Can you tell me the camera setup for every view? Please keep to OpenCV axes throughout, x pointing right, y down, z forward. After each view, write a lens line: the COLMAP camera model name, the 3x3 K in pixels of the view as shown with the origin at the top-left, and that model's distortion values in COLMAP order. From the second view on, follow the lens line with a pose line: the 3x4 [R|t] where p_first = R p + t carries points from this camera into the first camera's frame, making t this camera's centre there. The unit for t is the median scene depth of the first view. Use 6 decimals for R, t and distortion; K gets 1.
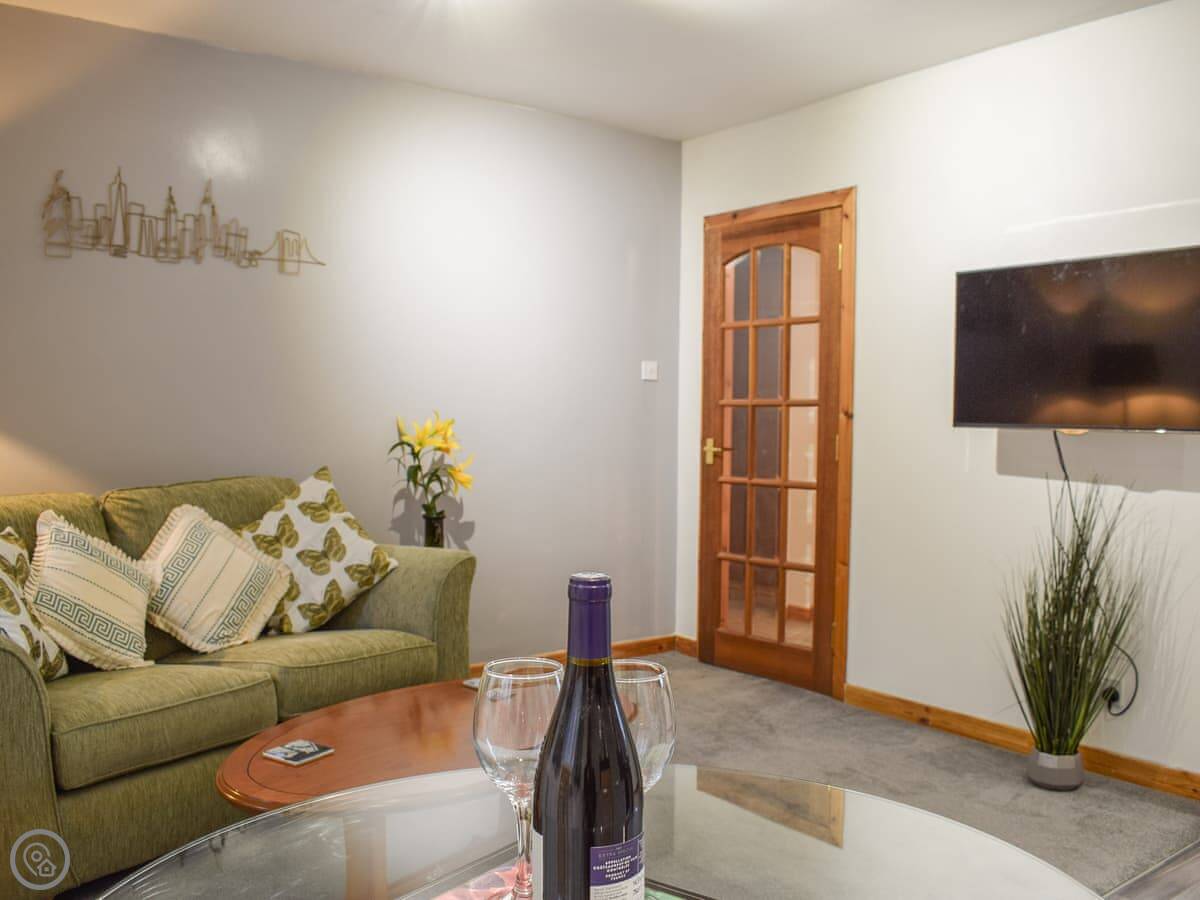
lens RADIAL K [[1043.5, 0, 600.9], [0, 1043.5, 418.5], [0, 0, 1]] dist [-0.084833, -0.005008]
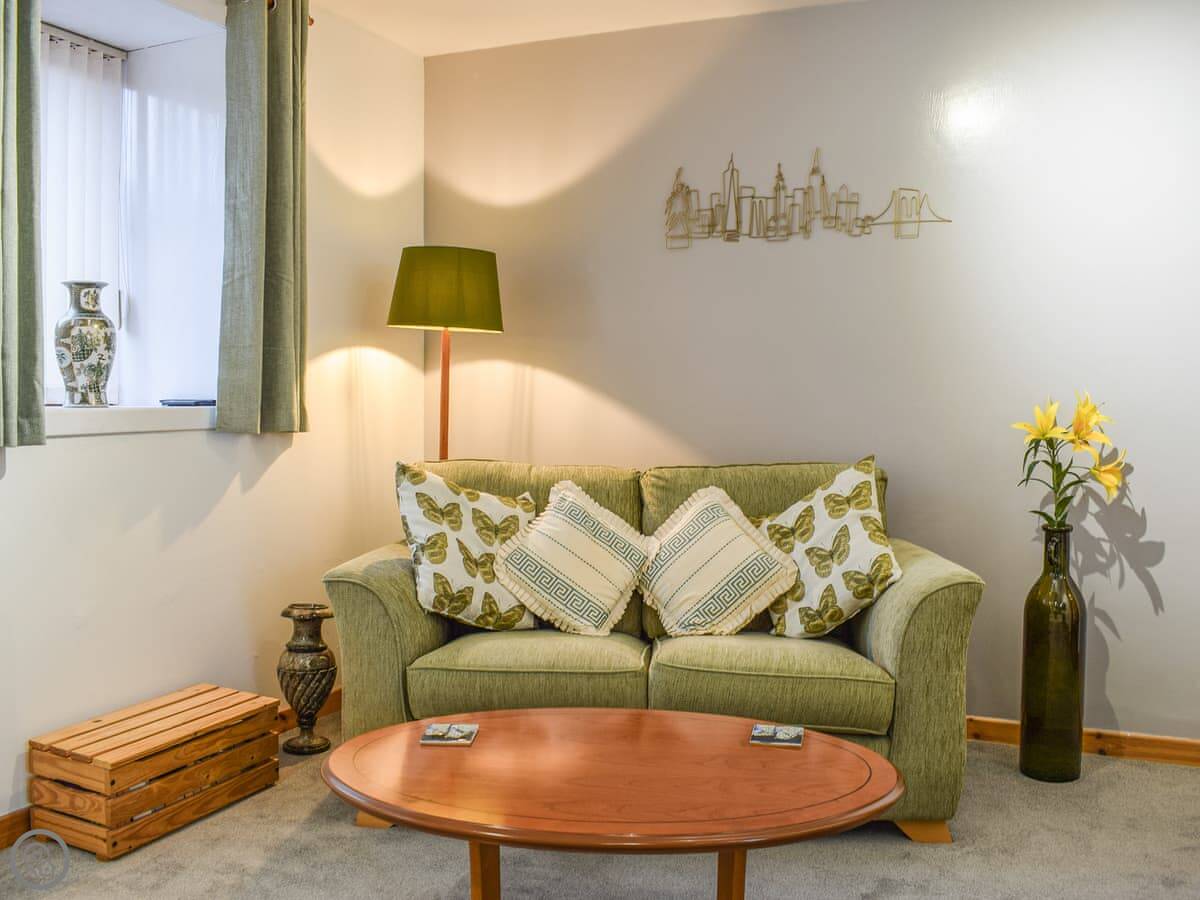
lens RADIAL K [[1059.8, 0, 623.1], [0, 1059.8, 405.5], [0, 0, 1]] dist [-0.082105, -0.000356]
pose [[0.510011, 0.005716, -0.860149, 0.395298], [-0.007633, 0.999969, 0.002119, 0.004492], [0.860134, 0.005484, 0.510039, 0.379942]]
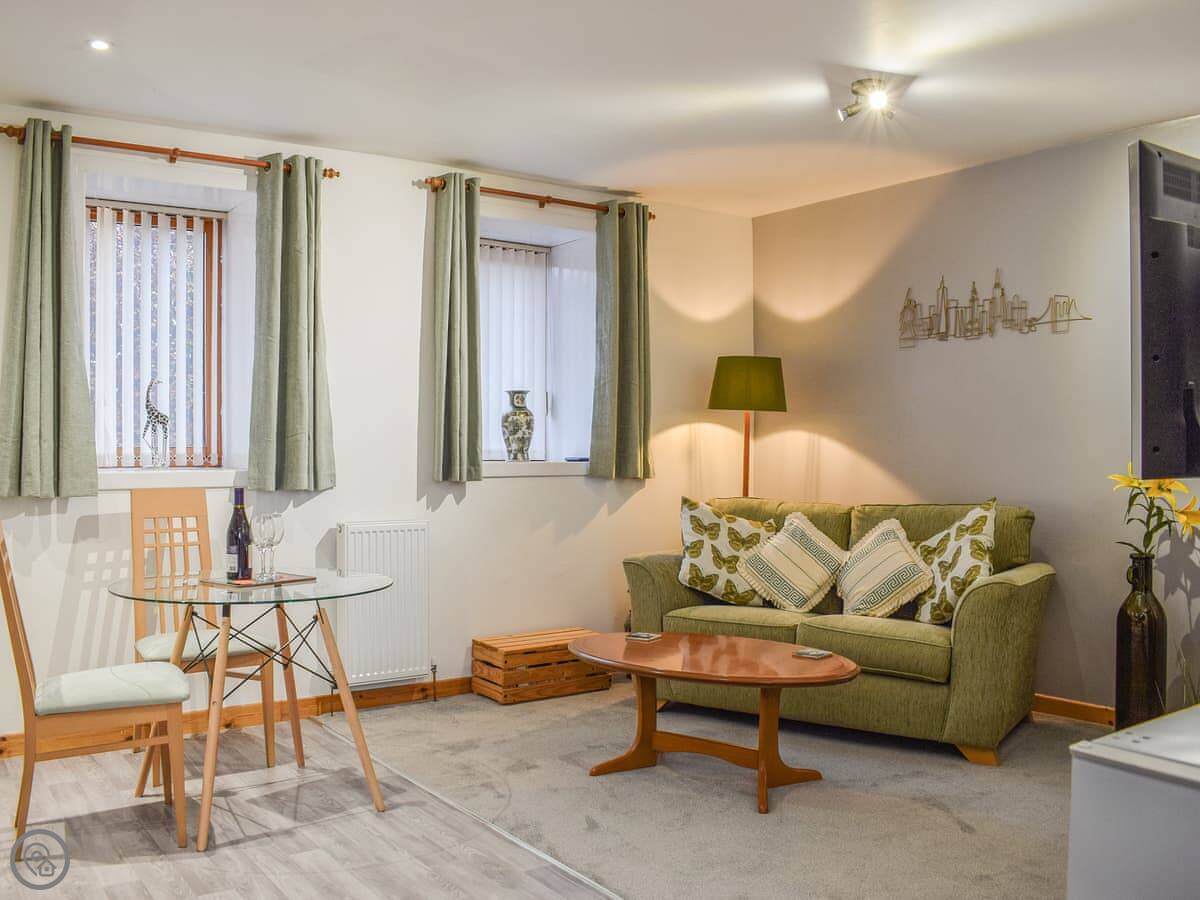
lens RADIAL K [[1043.5, 0, 600.9], [0, 1043.5, 418.5], [0, 0, 1]] dist [-0.084833, -0.005008]
pose [[-0.003376, -0.041131, -0.999148, 0.948958], [-0.011197, 0.999093, -0.041091, 0.009351], [0.999932, 0.011048, -0.003833, 0.562130]]
